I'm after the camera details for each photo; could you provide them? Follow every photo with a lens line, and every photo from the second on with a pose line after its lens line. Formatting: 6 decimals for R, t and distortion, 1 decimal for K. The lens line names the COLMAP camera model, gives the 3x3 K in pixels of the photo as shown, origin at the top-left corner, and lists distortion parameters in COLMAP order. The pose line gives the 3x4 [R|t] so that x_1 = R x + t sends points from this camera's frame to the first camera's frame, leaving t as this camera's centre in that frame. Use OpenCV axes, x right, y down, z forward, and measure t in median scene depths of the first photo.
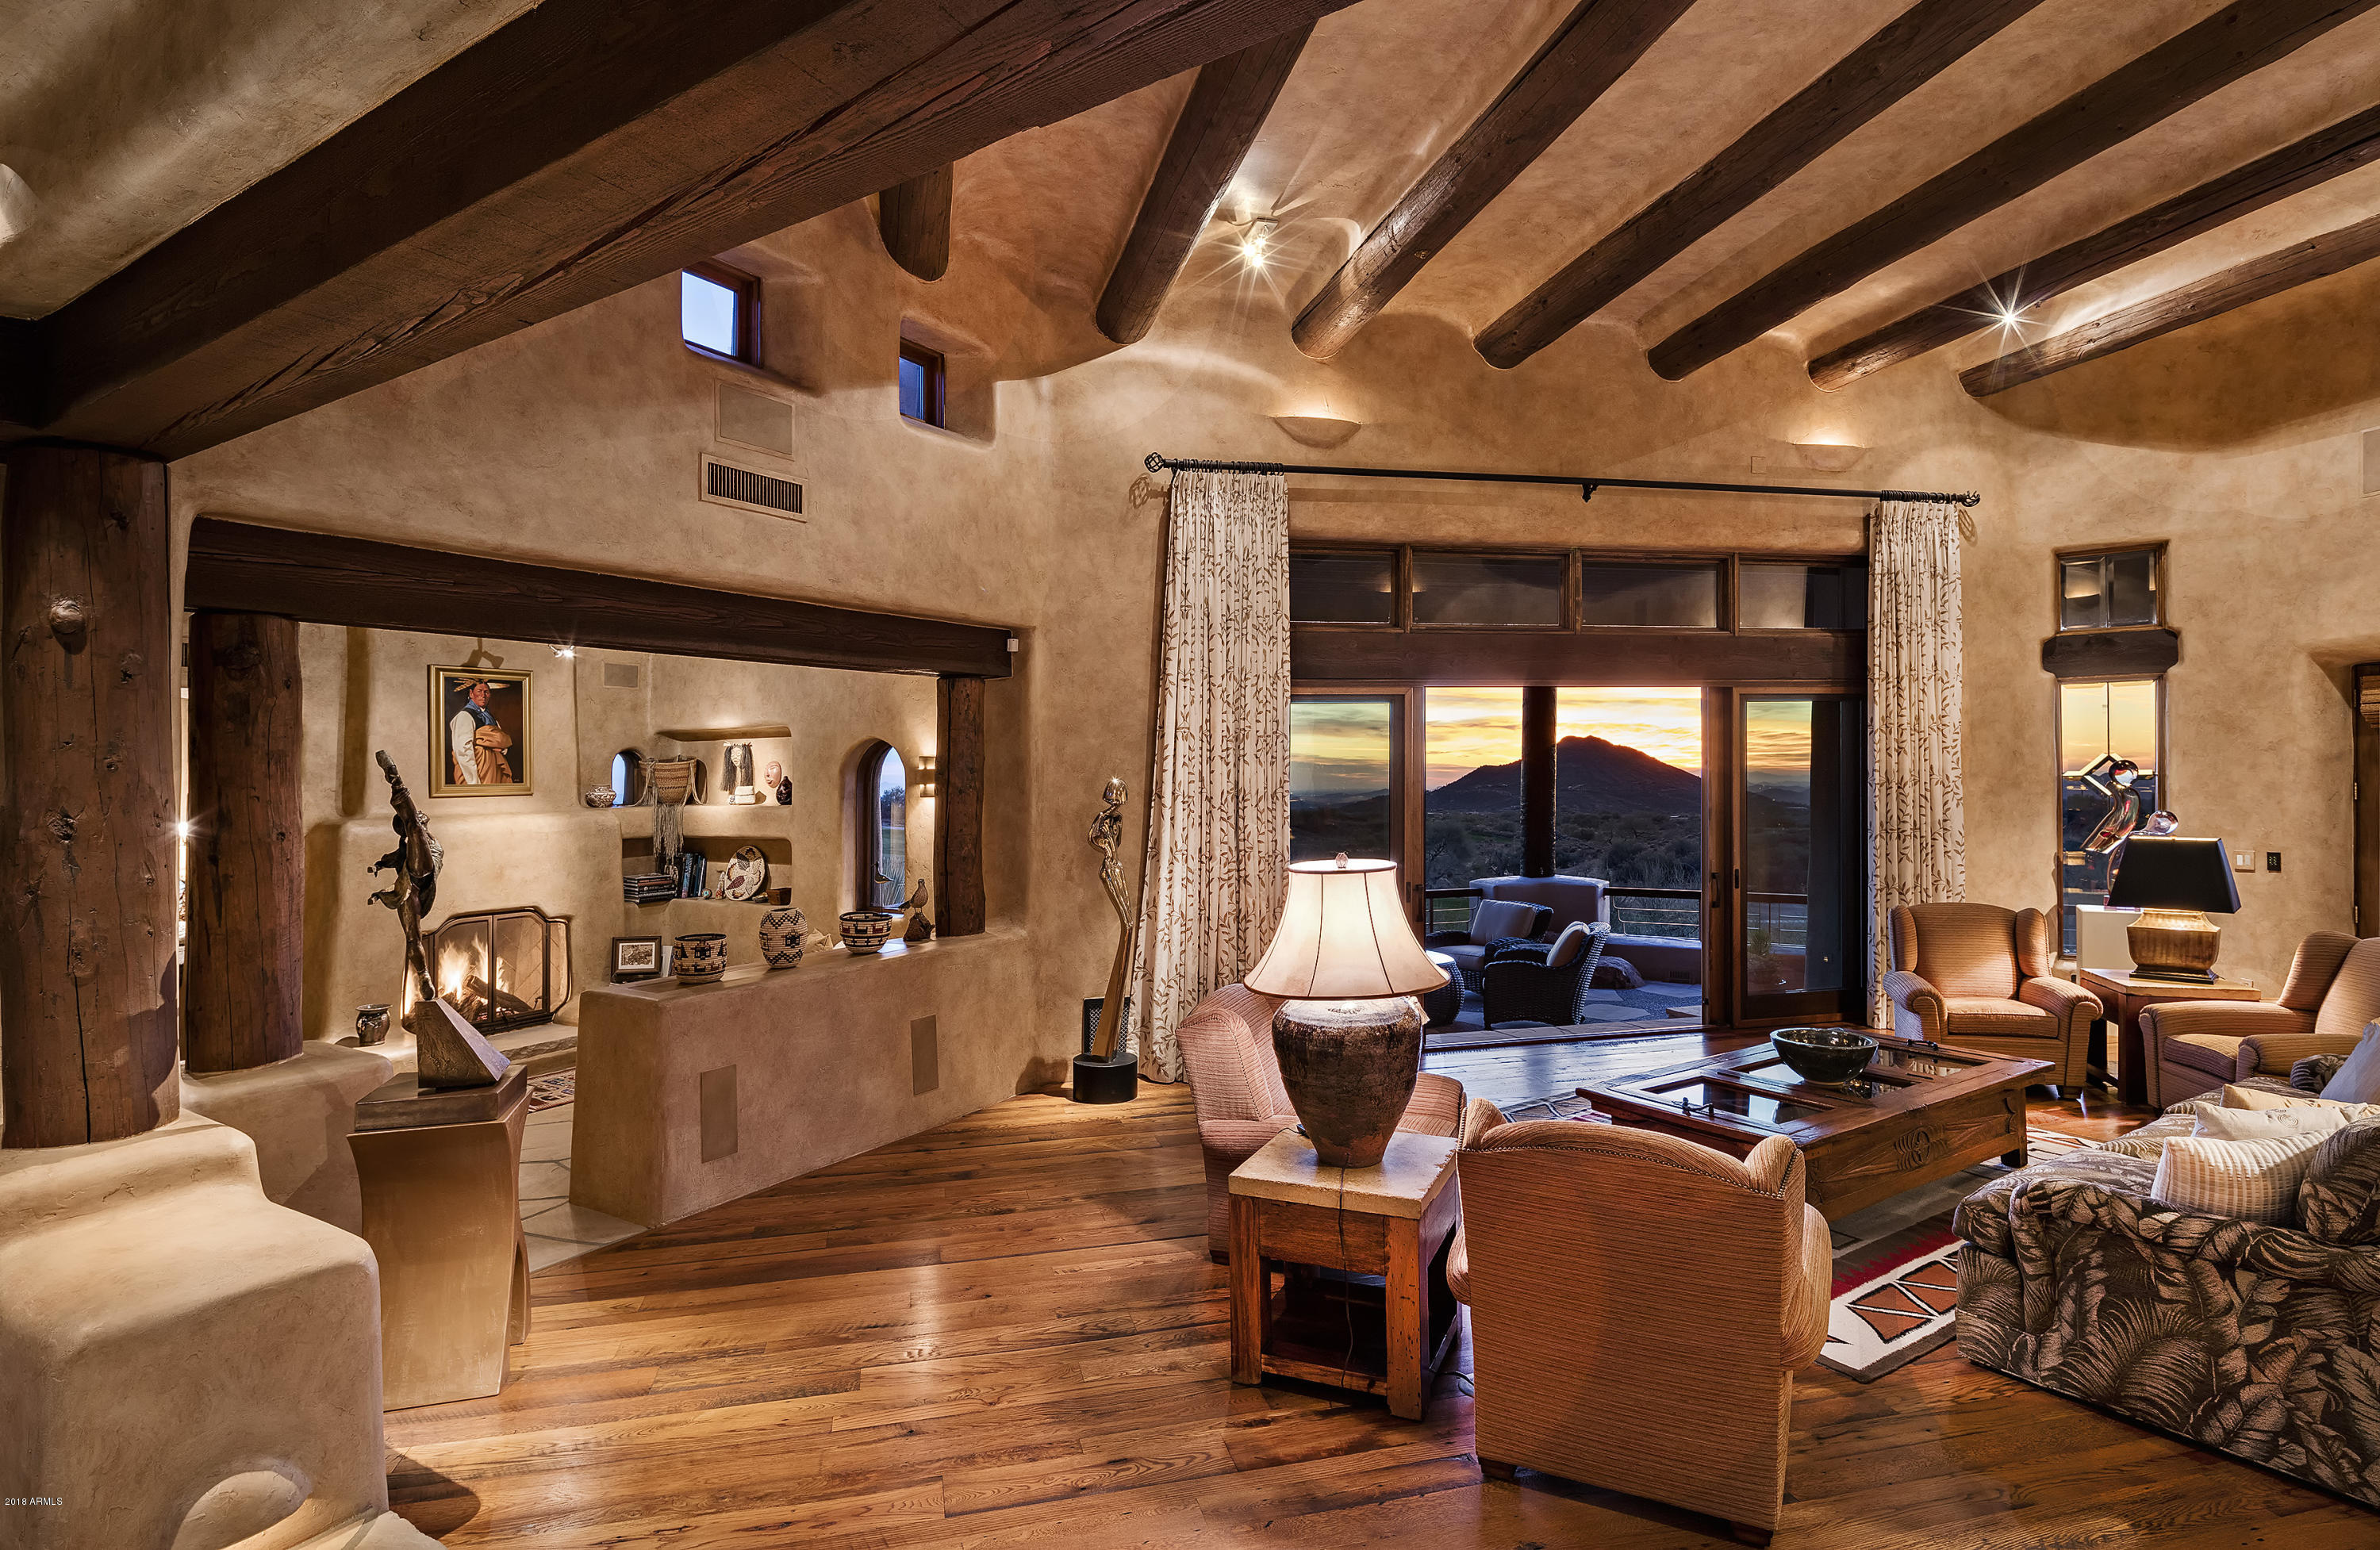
lens RADIAL K [[1179.7, 0, 1190.0], [0, 1179.7, 775.0], [0, 0, 1]] dist [0.025286, 0.000136]
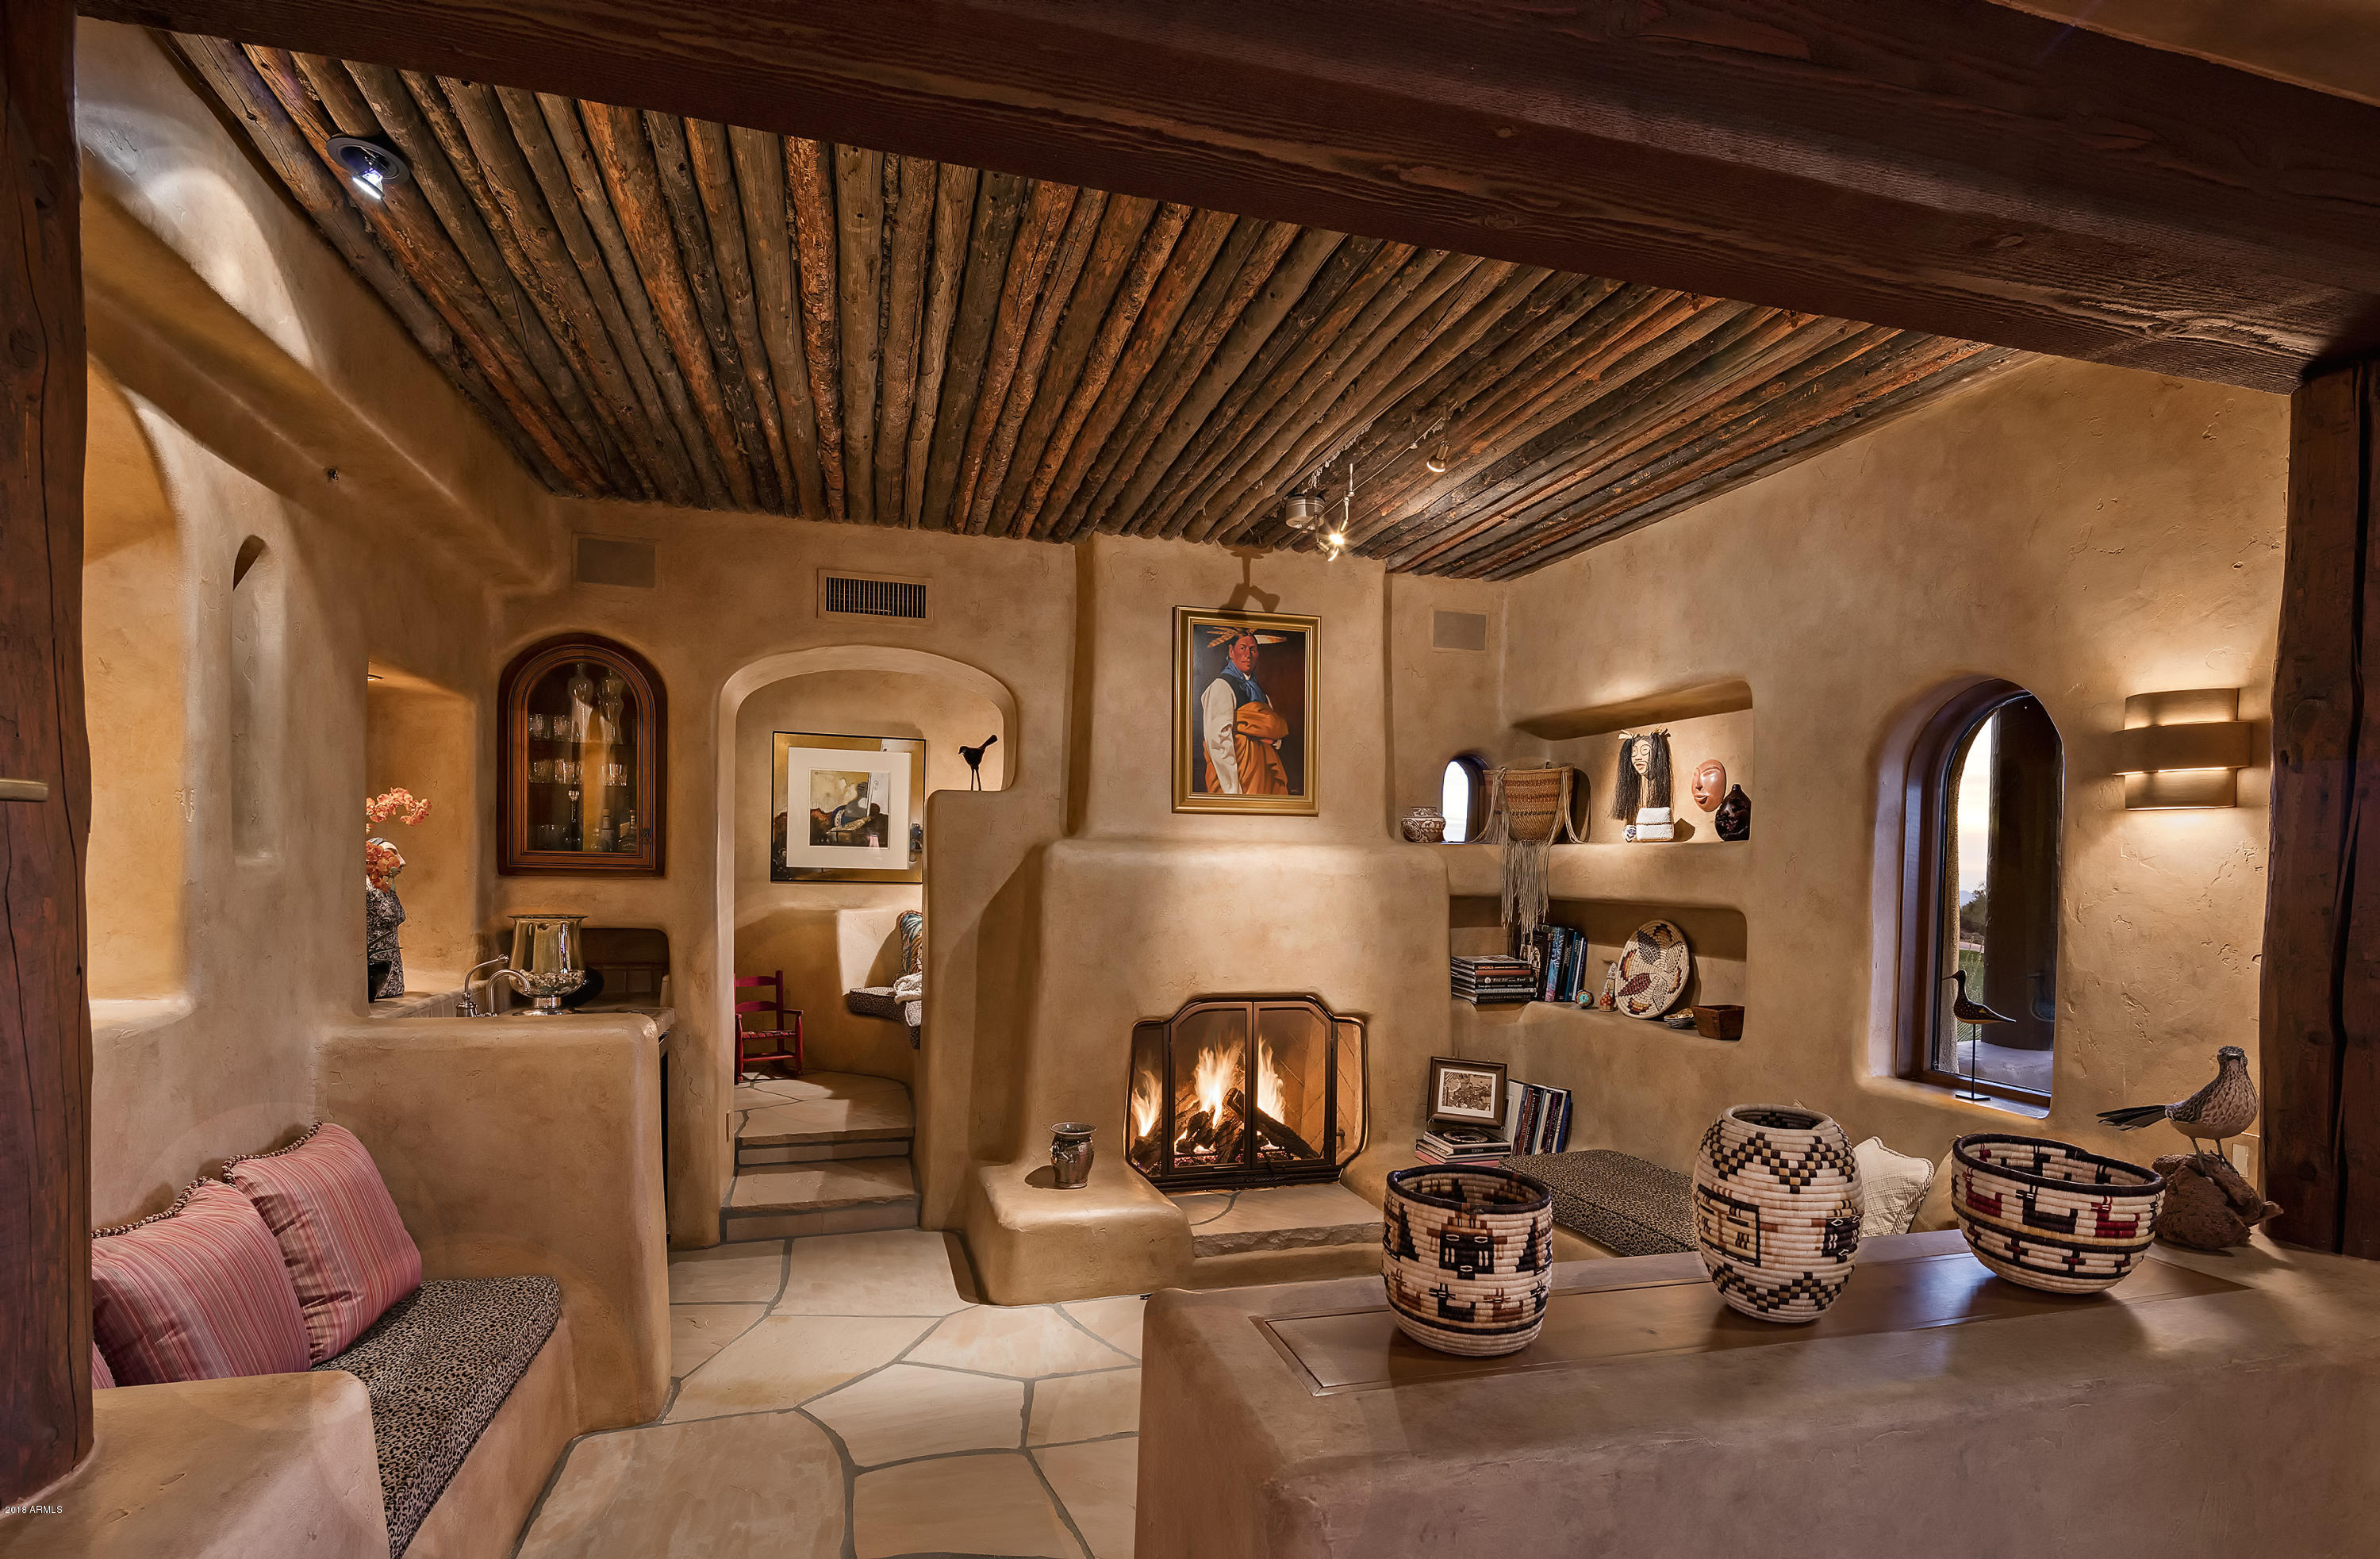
lens RADIAL K [[1181.4, 0, 1189.8], [0, 1181.4, 838.0], [0, 0, 1]] dist [-0.000888, -0.000539]
pose [[0.740438, 0.013037, -0.671998, -0.174609], [-0.027091, 0.999578, -0.010458, 0.035127], [0.671578, 0.025949, 0.740479, 0.468907]]
